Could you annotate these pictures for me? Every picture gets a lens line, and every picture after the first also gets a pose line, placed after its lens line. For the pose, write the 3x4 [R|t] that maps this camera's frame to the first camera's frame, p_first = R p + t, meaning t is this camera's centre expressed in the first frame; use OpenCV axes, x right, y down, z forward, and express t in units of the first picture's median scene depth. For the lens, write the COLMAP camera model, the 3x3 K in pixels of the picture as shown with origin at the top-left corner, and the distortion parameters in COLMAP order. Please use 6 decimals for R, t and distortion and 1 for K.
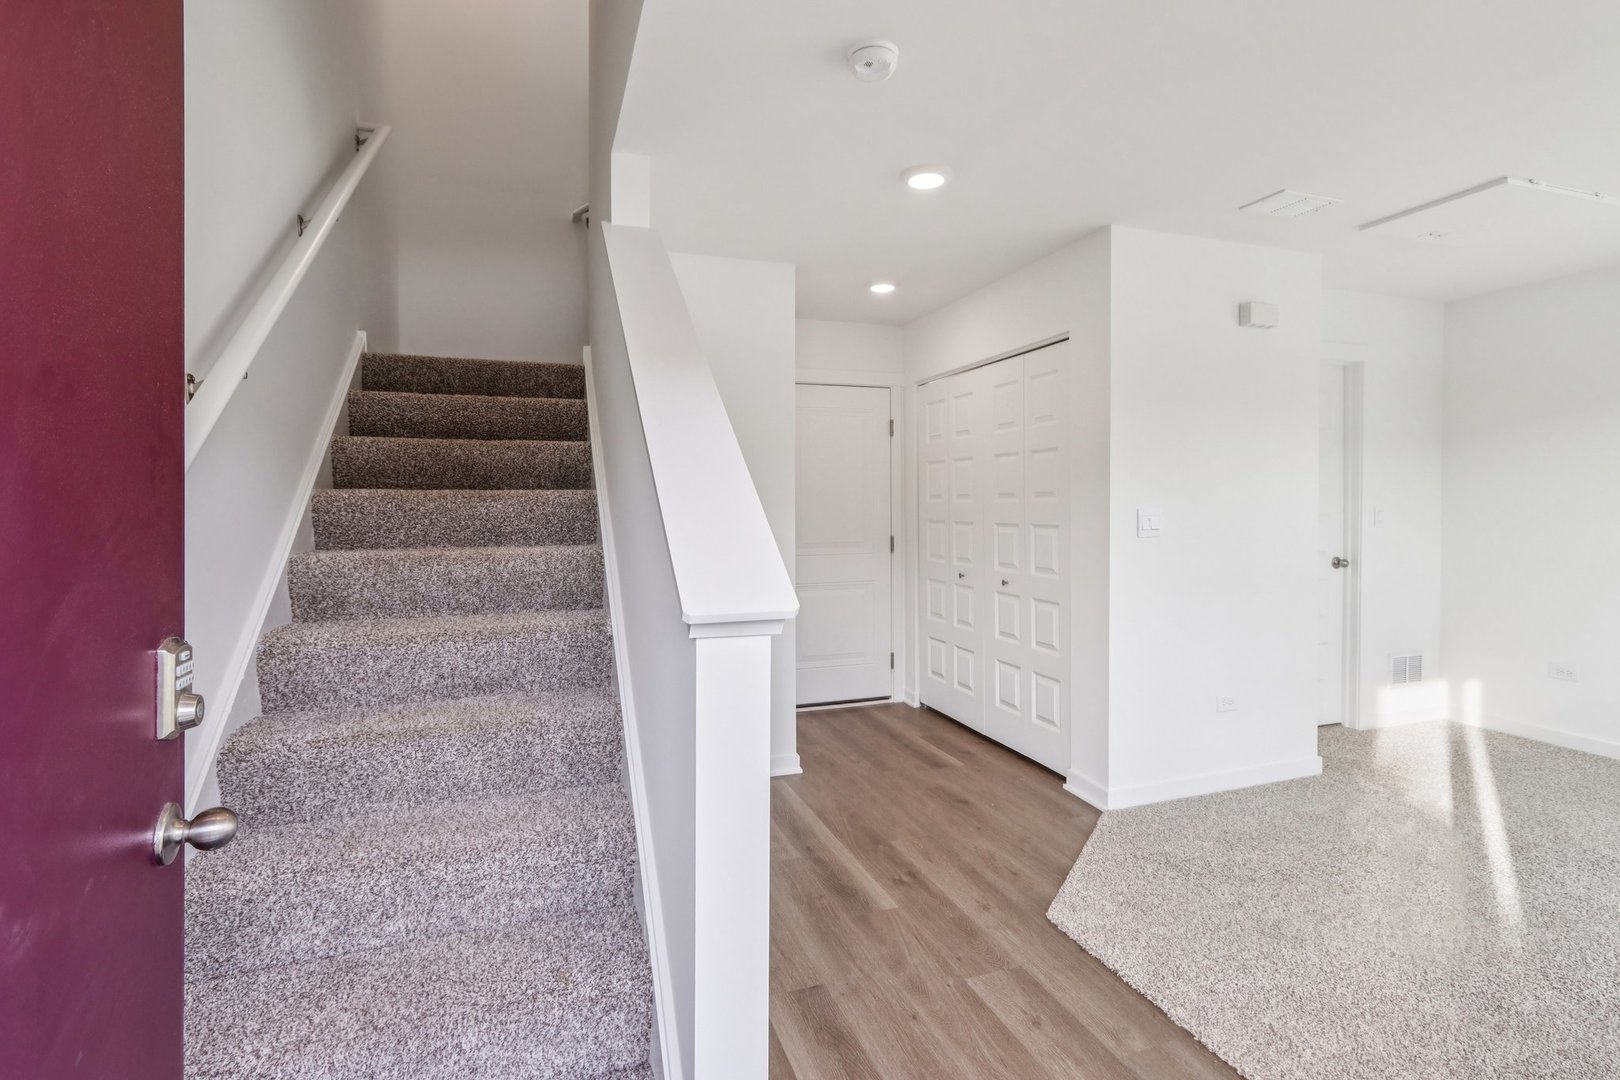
lens RADIAL K [[776.9, 0, 811.2], [0, 776.9, 523.8], [0, 0, 1]] dist [-0.003724, 0.005217]
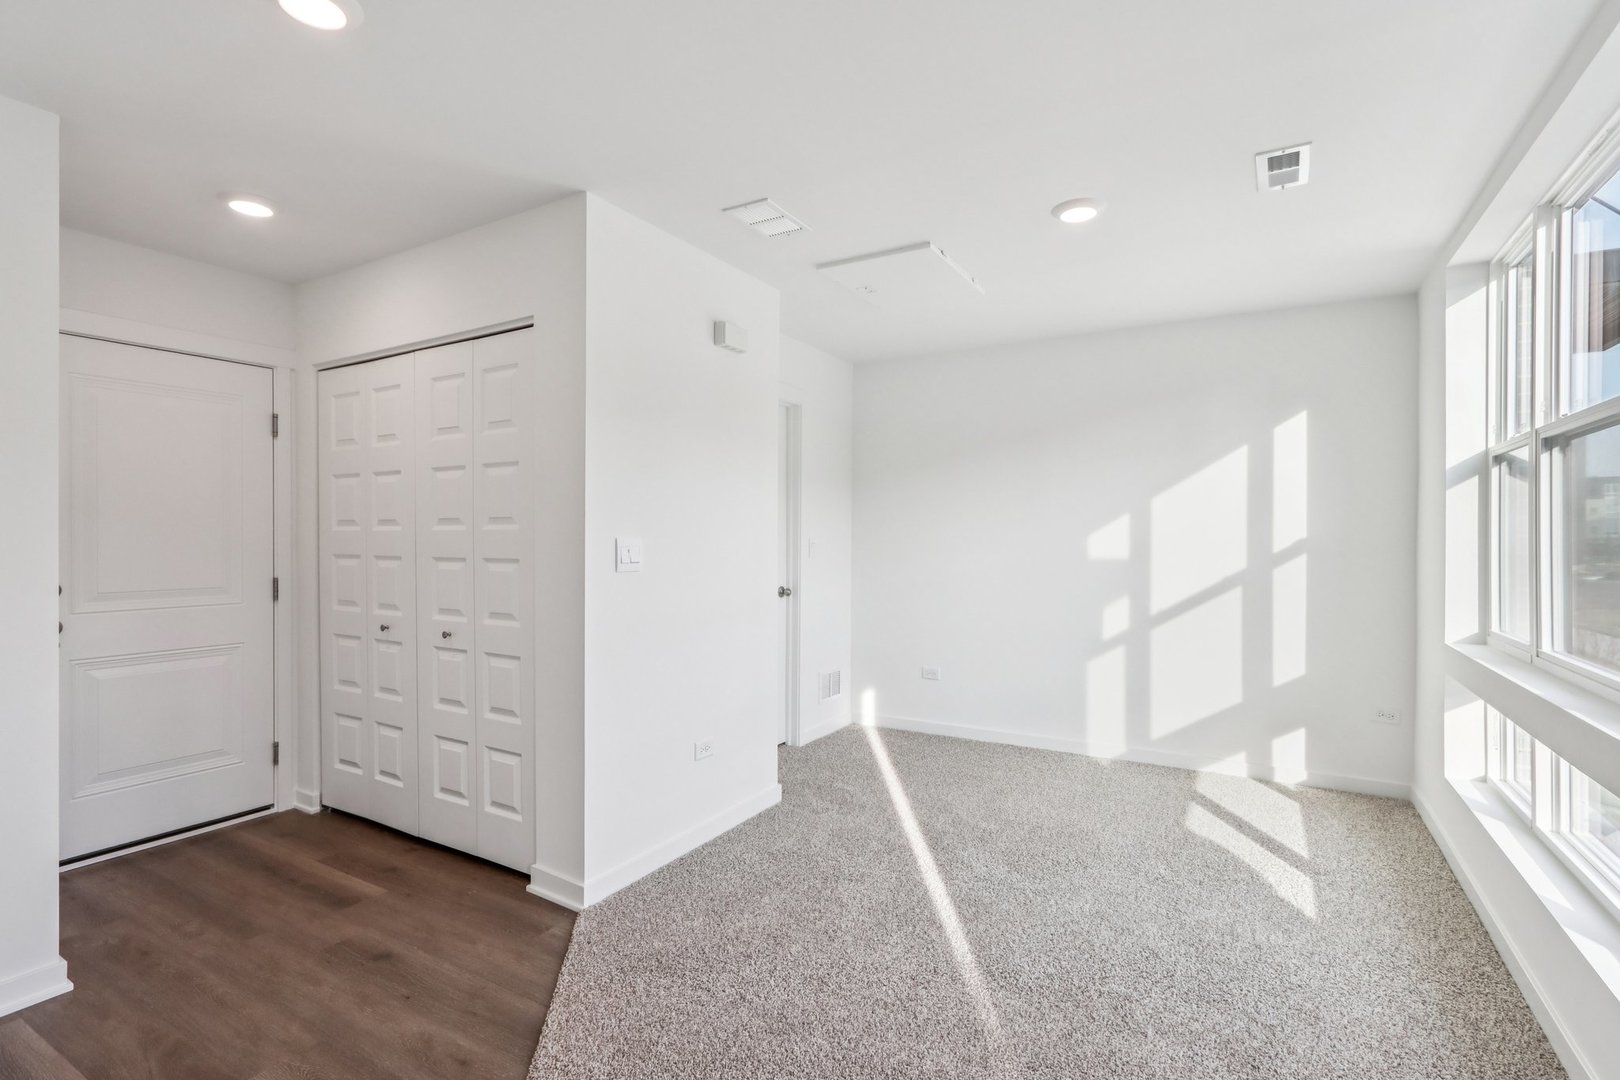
lens RADIAL K [[776.9, 0, 814.0], [0, 776.9, 539.0], [0, 0, 1]] dist [-0.003724, 0.005217]
pose [[0.772243, 0.005295, 0.635305, 0.045807], [0.010712, 0.999715, -0.021354, 0.001582], [-0.635236, 0.023296, 0.771966, 0.192524]]
